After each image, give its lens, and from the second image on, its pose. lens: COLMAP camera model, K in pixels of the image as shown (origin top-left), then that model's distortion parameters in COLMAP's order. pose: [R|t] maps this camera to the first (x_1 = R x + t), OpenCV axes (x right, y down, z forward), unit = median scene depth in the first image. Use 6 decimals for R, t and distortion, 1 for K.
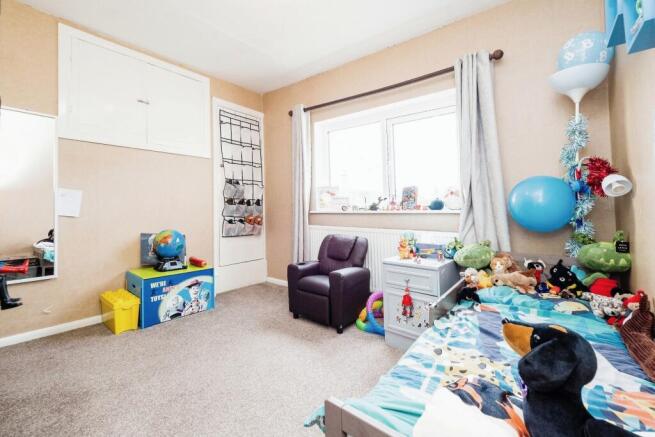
lens RADIAL K [[278.0, 0, 330.8], [0, 278.0, 217.8], [0, 0, 1]] dist [-0.009812, -0.000245]
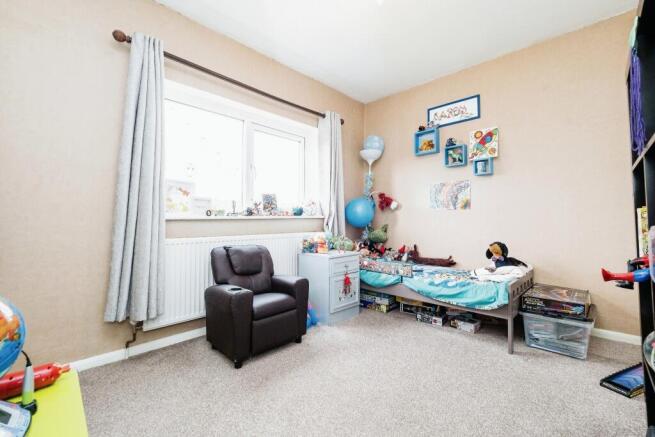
lens RADIAL K [[274.0, 0, 328.1], [0, 274.0, 222.0], [0, 0, 1]] dist [-0.000513, -0.000089]
pose [[0.115428, -0.015300, 0.993198, -0.754533], [0.029504, 0.999493, 0.011968, -0.009334], [-0.992878, 0.027922, 0.115820, 0.651539]]
